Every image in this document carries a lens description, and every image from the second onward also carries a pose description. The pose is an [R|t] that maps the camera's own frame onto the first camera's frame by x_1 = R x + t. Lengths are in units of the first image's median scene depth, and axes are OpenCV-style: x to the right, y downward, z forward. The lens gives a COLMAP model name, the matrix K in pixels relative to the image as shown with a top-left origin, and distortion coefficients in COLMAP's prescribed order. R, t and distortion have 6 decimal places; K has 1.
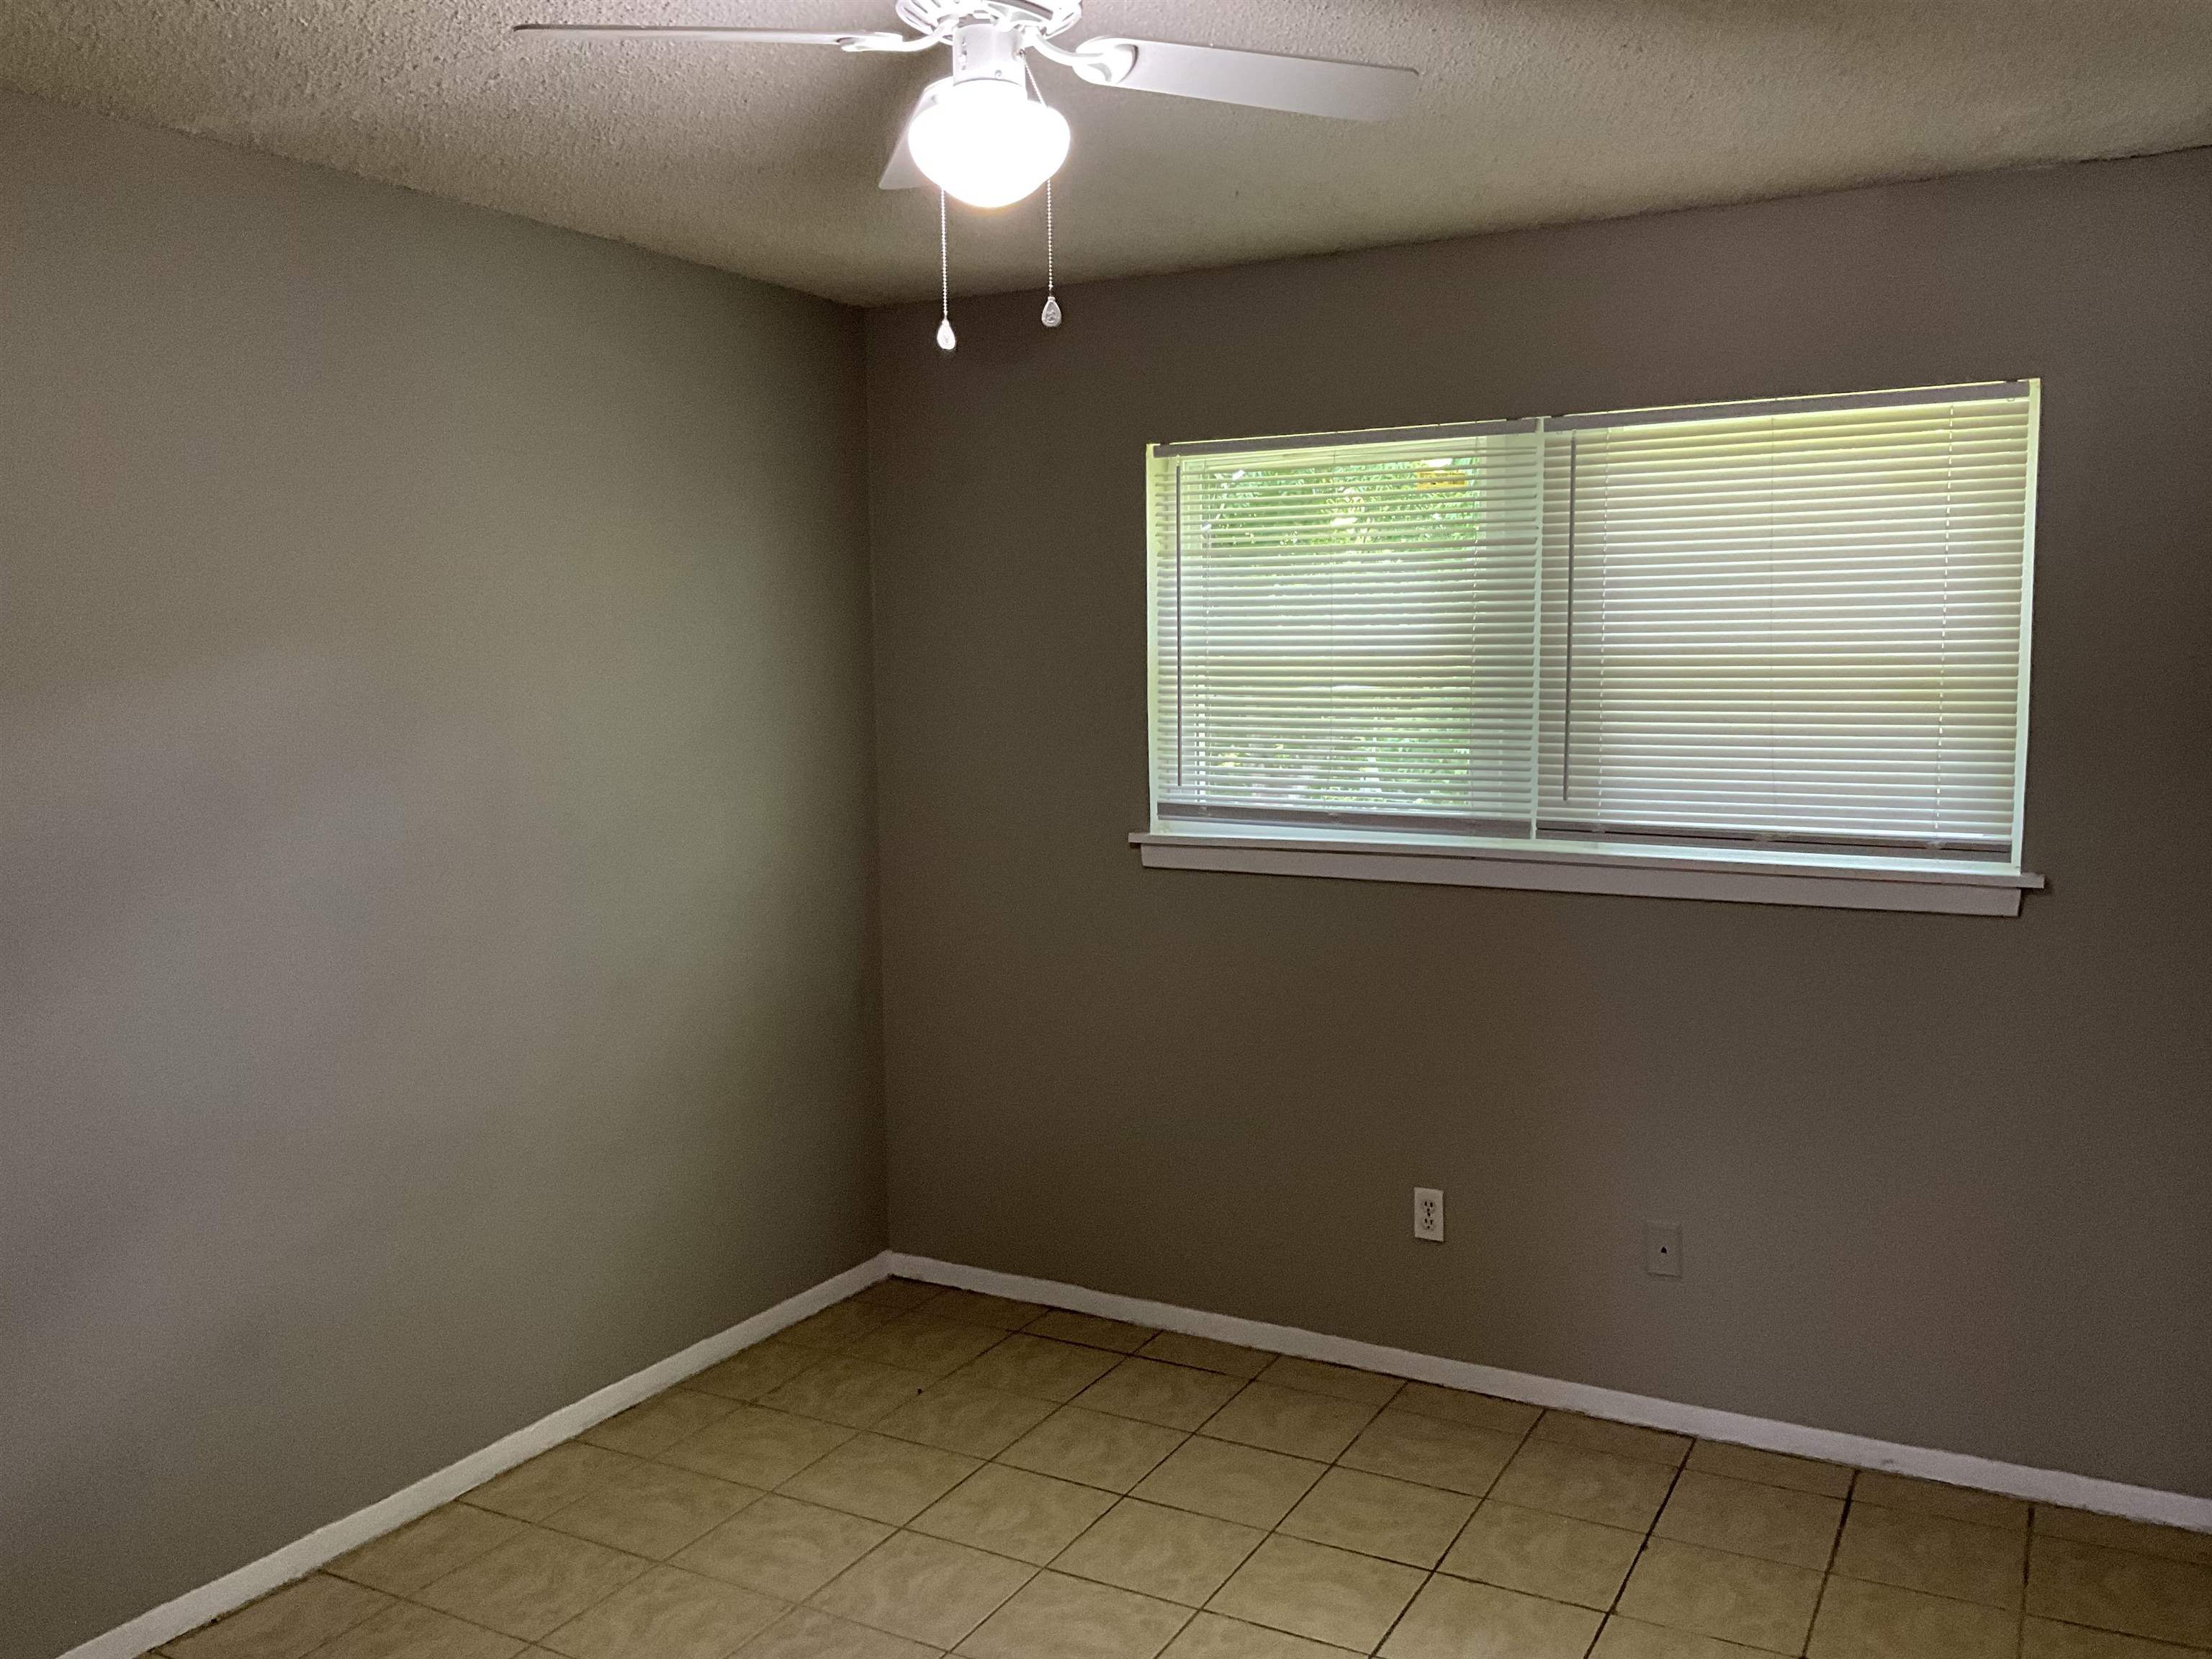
lens RADIAL K [[1785.1, 0, 1106.0], [0, 1785.1, 829.5], [0, 0, 1]] dist [0.011143, 0.001686]
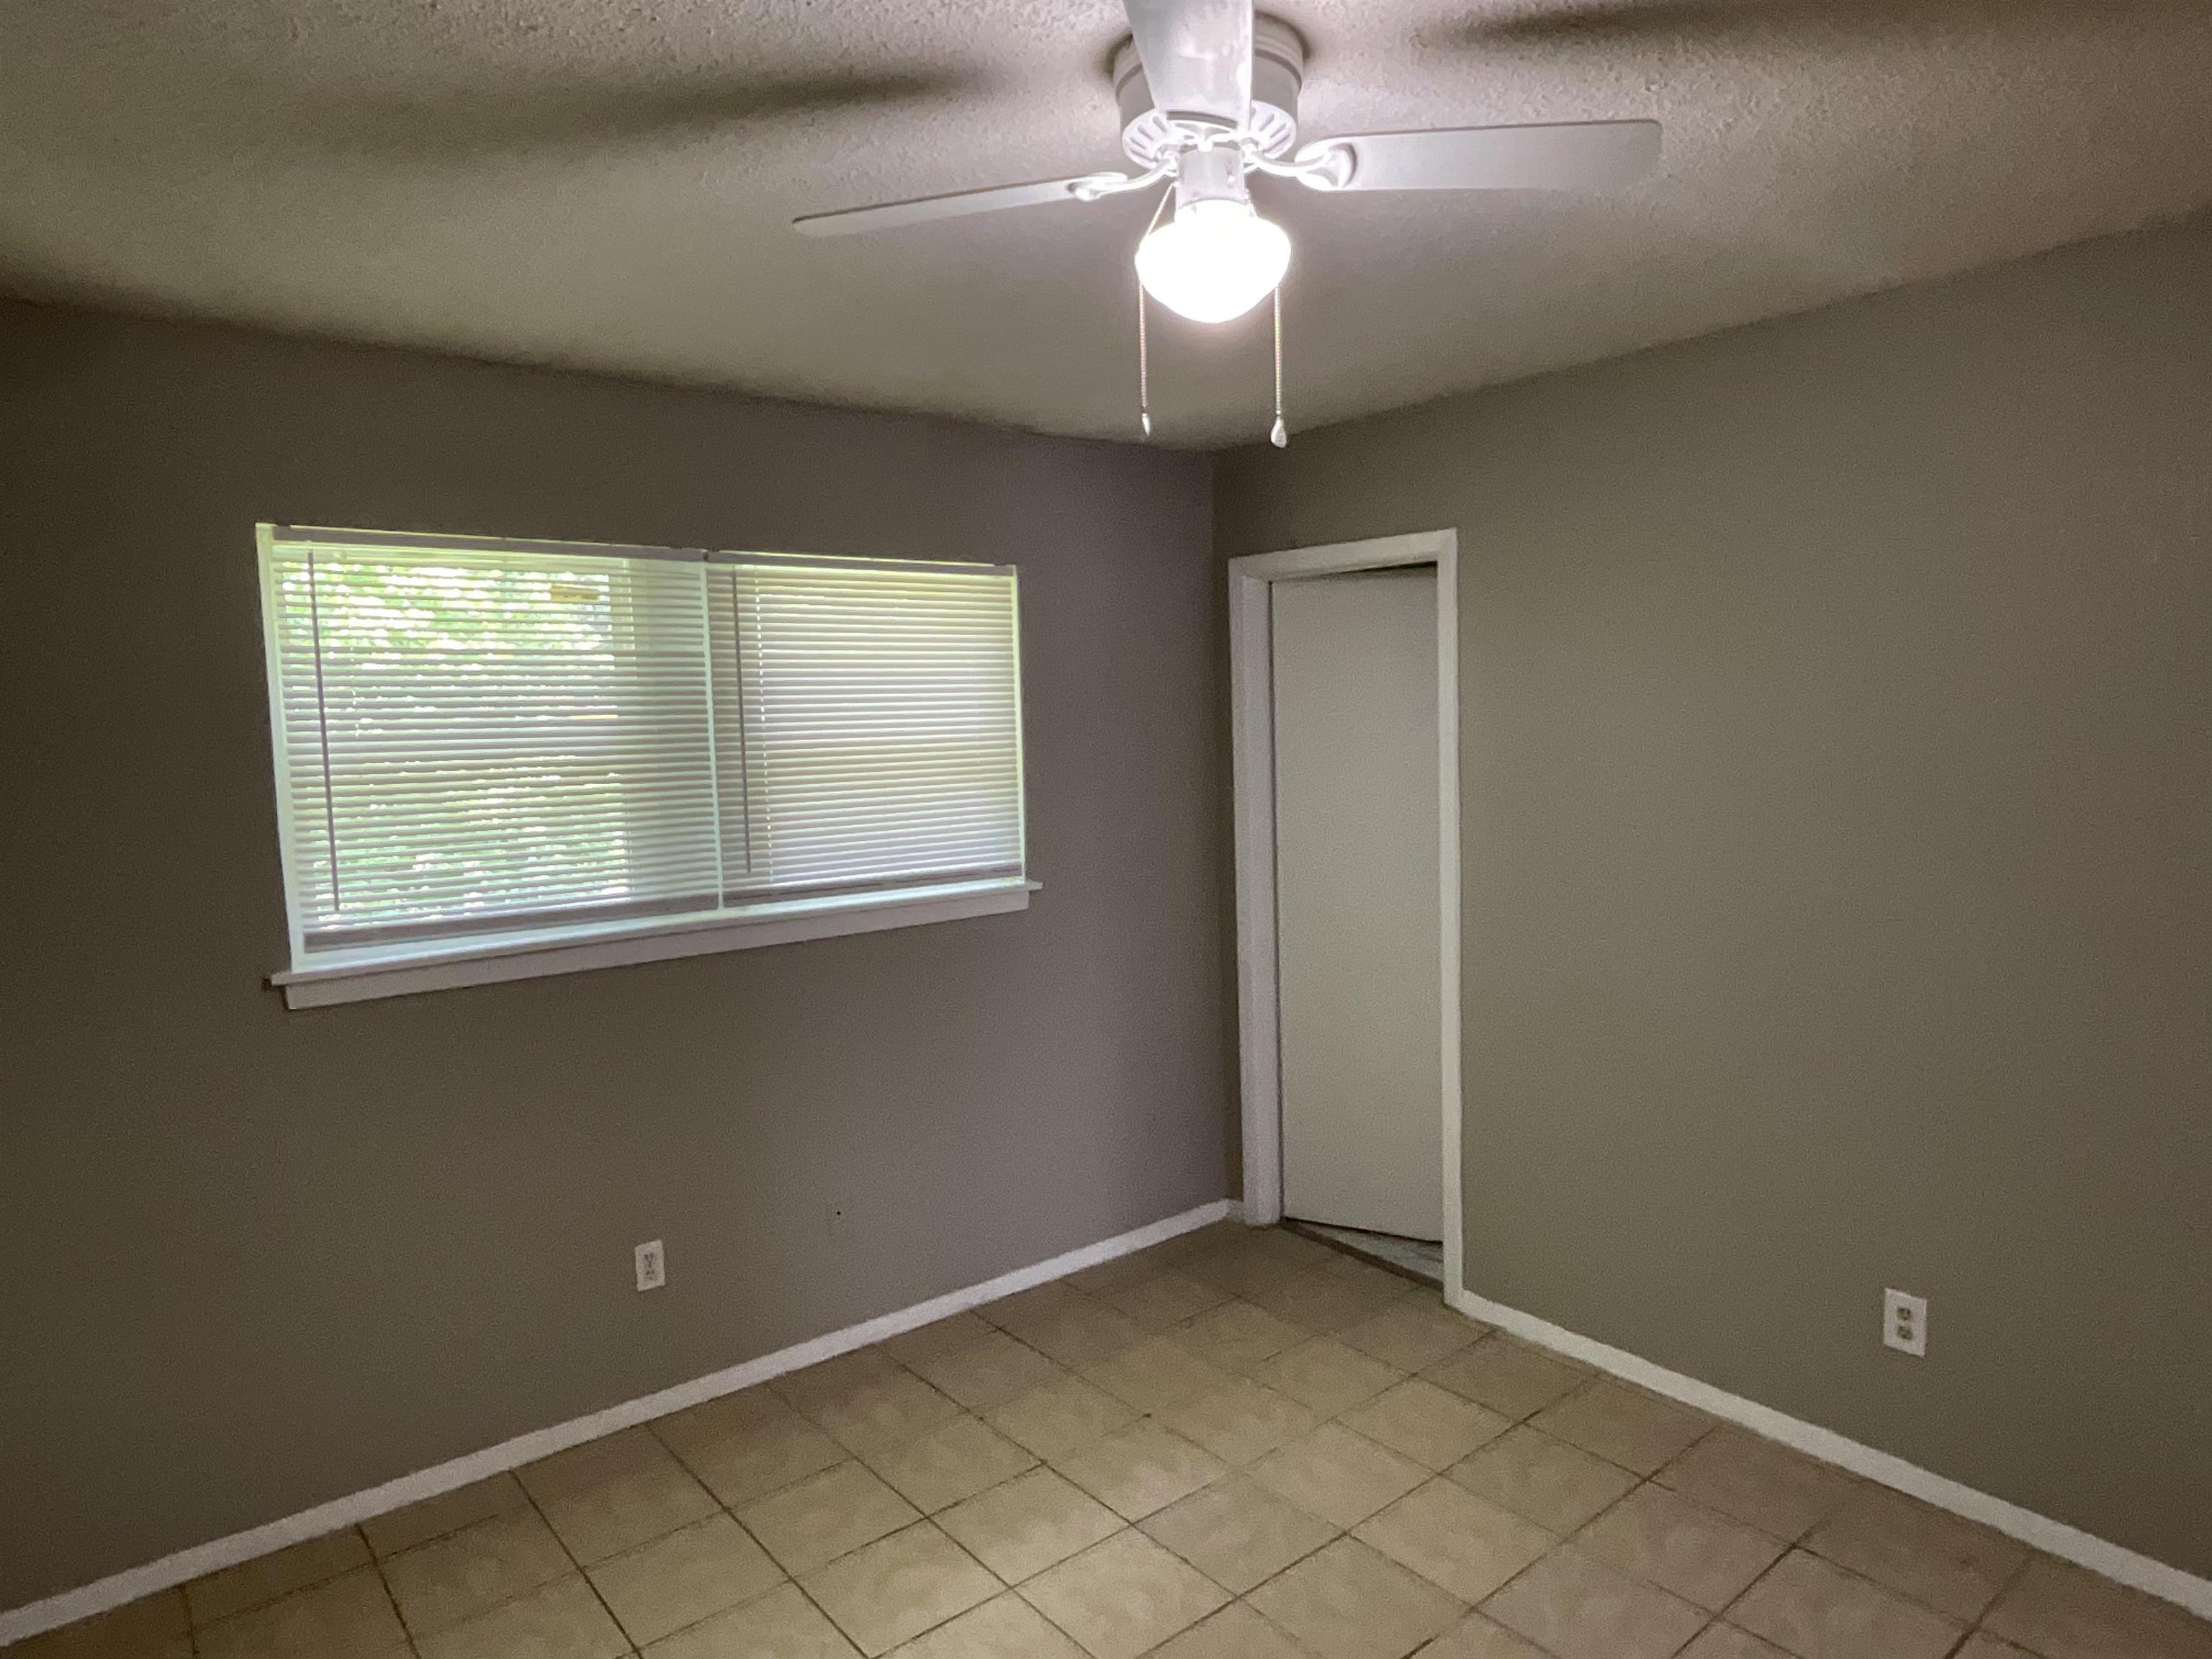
lens RADIAL K [[1325.9, 0, 1106.0], [0, 1325.9, 829.5], [0, 0, 1]] dist [-0.011500, 0.003824]
pose [[0.376765, -0.077288, 0.923079, -0.471682], [0.119713, 0.992219, 0.034214, -0.046621], [-0.918540, 0.097614, 0.383086, 0.441684]]
